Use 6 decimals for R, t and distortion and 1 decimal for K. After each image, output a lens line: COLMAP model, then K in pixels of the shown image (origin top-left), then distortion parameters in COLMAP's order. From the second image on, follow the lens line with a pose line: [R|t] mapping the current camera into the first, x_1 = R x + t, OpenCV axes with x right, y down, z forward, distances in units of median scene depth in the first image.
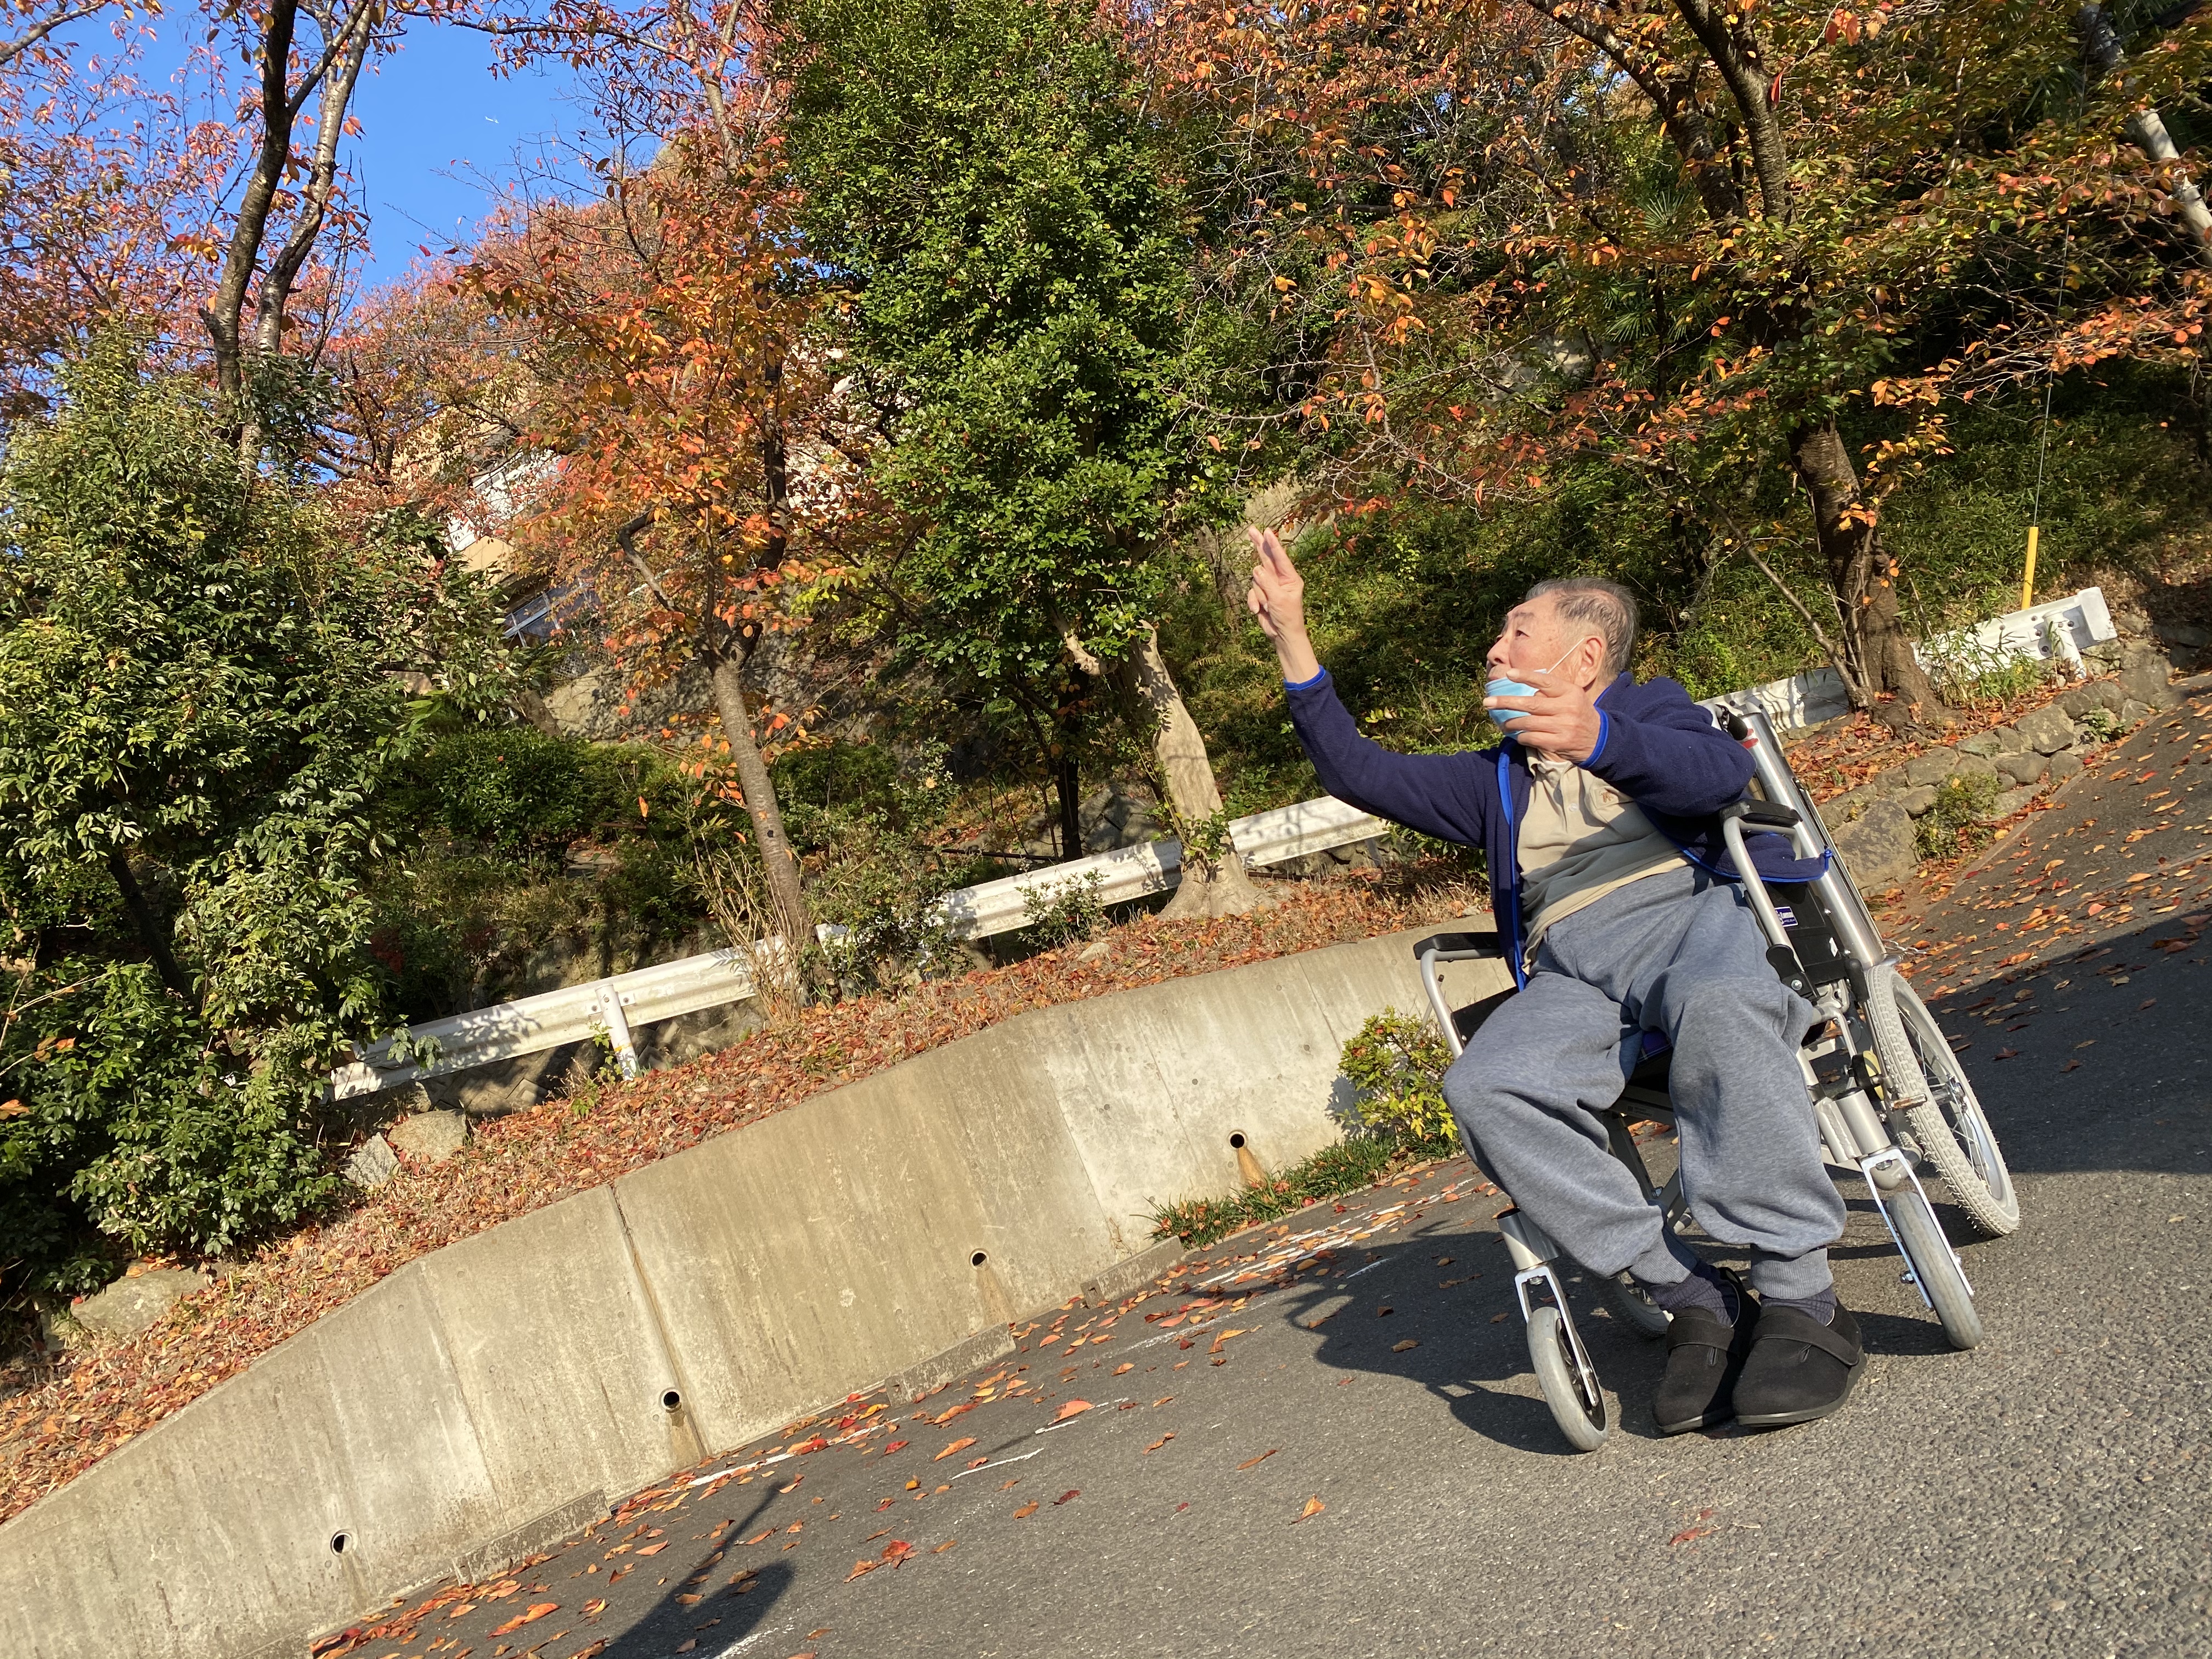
lens RADIAL K [[1680.9, 0, 1111.9], [0, 1680.9, 826.0], [0, 0, 1]] dist [0.014511, -0.018189]
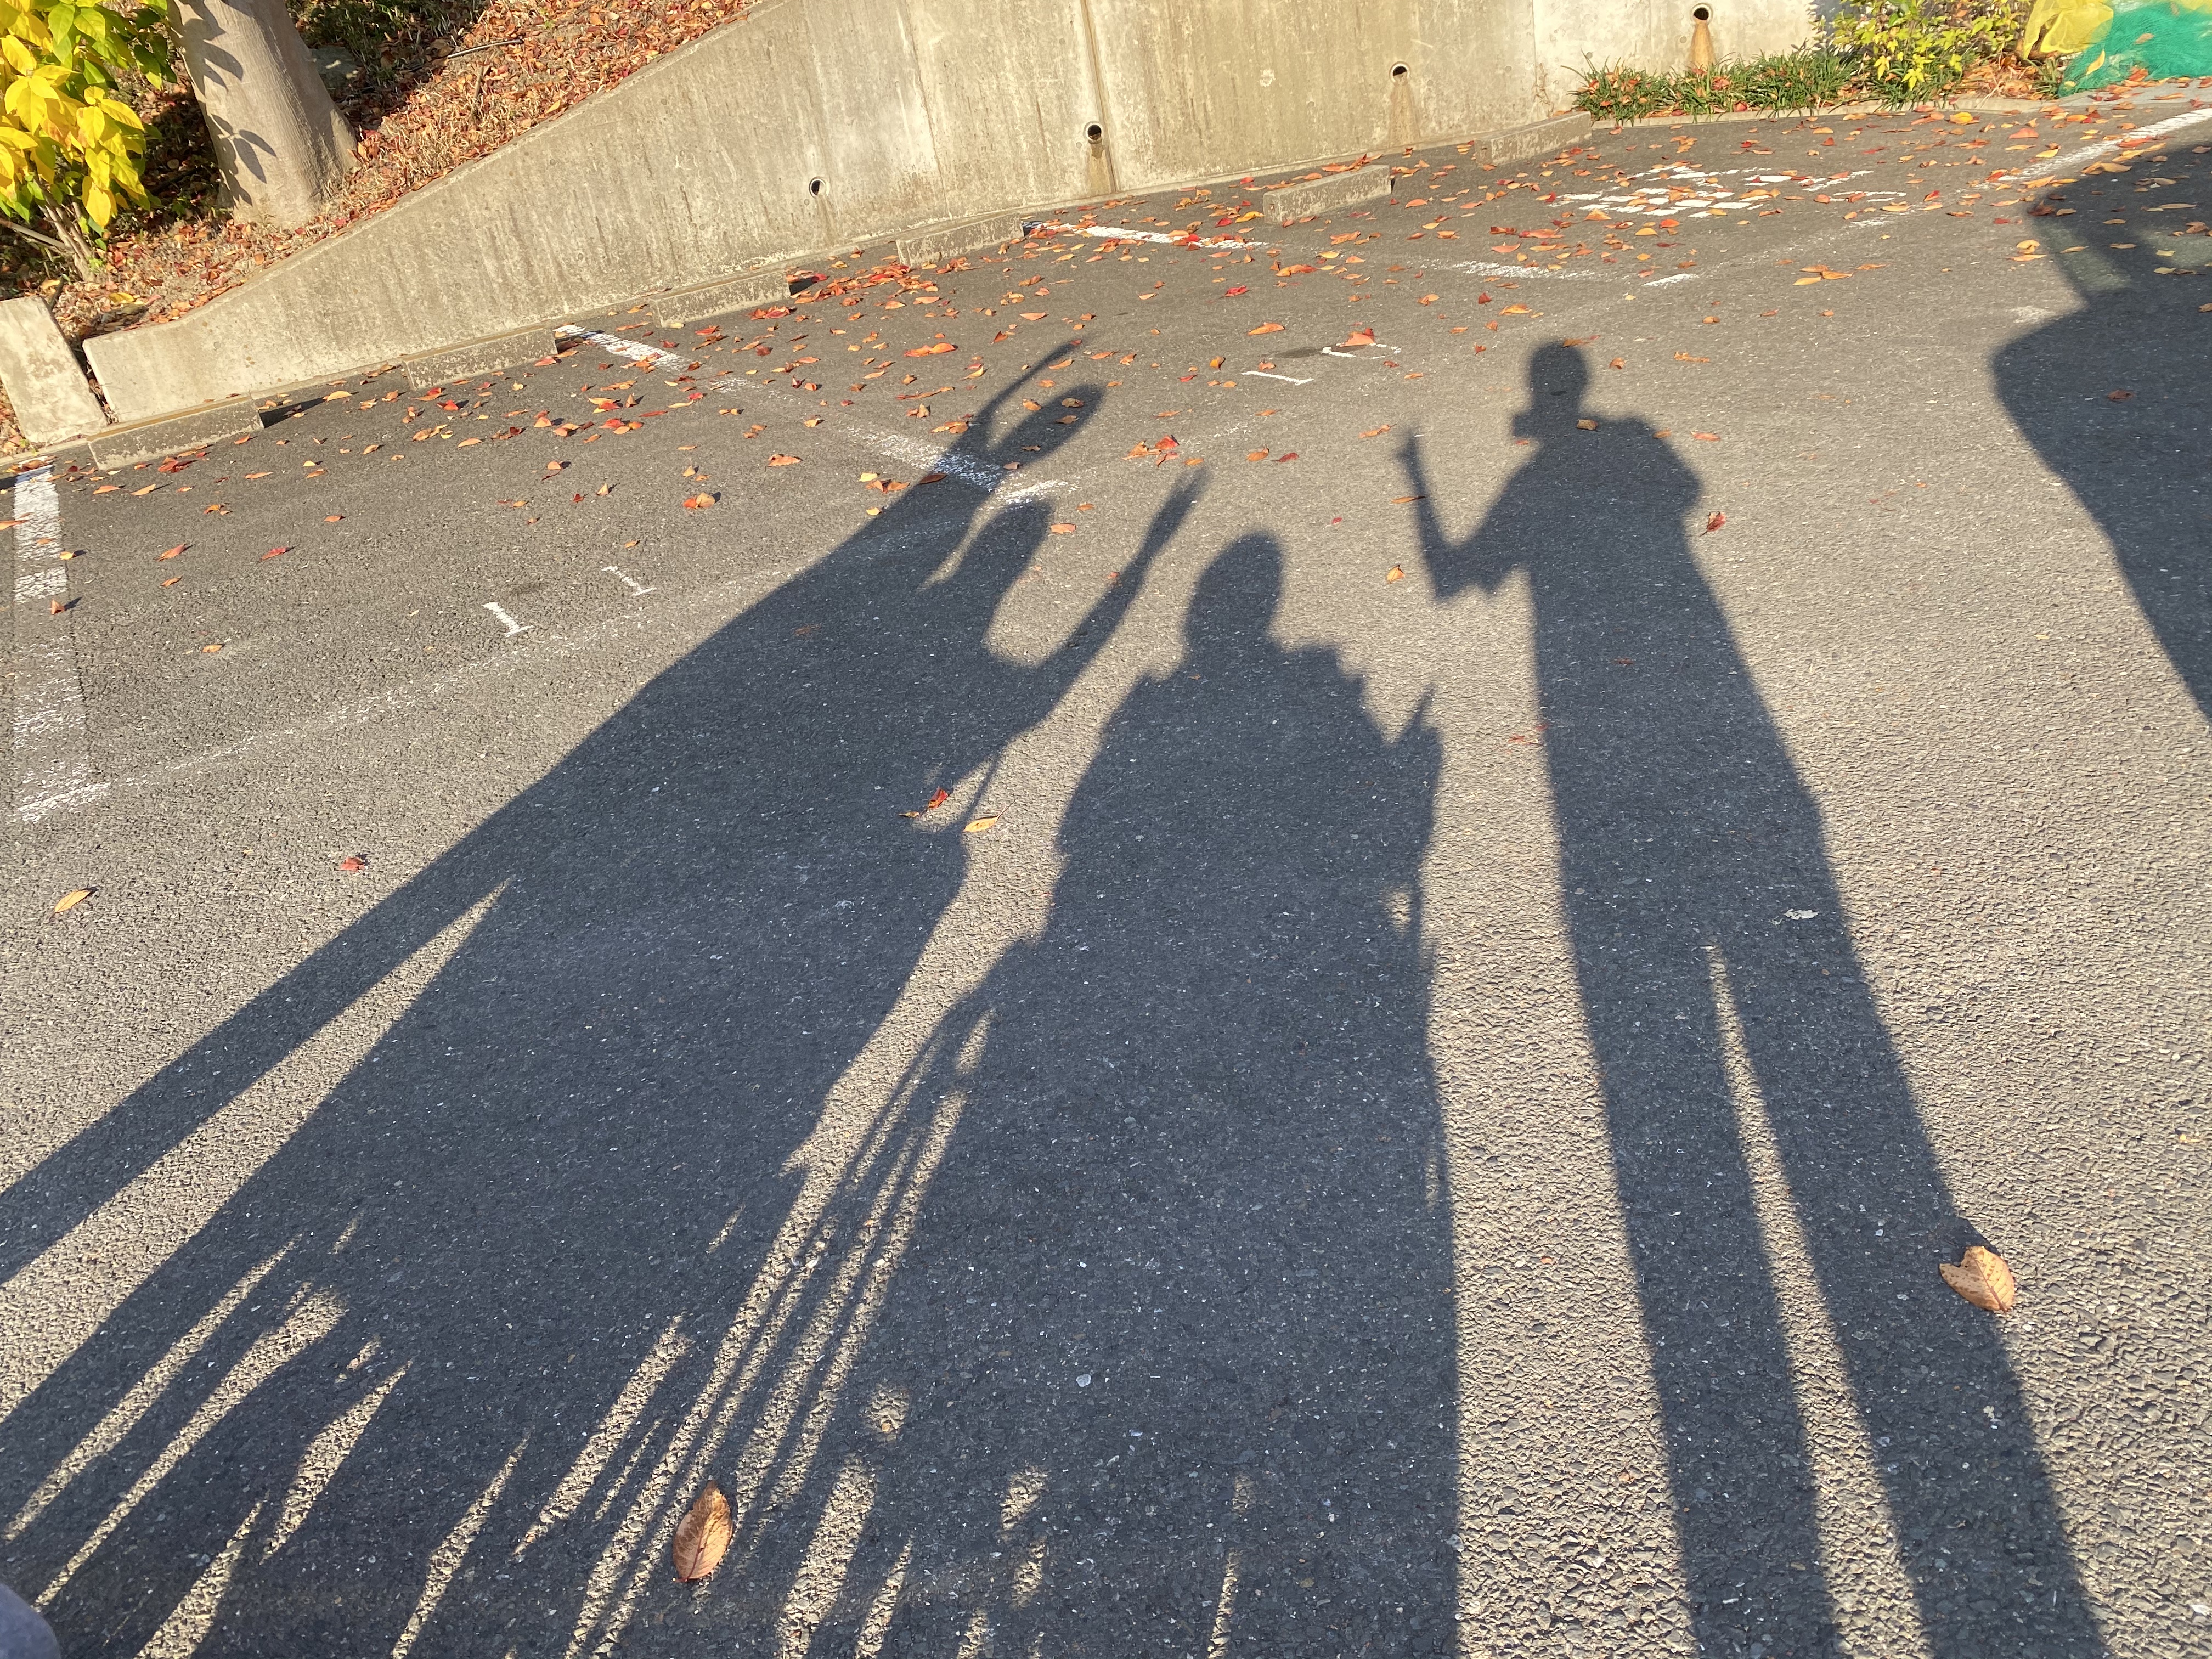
lens RADIAL K [[1680.9, 0, 1102.0], [0, 1680.9, 828.1], [0, 0, 1]] dist [0.014511, -0.018189]
pose [[0.932964, 0.333963, -0.134335, 0.046516], [-0.146512, 0.693172, 0.705724, -0.129465], [0.328803, -0.638734, 0.695635, -0.063868]]
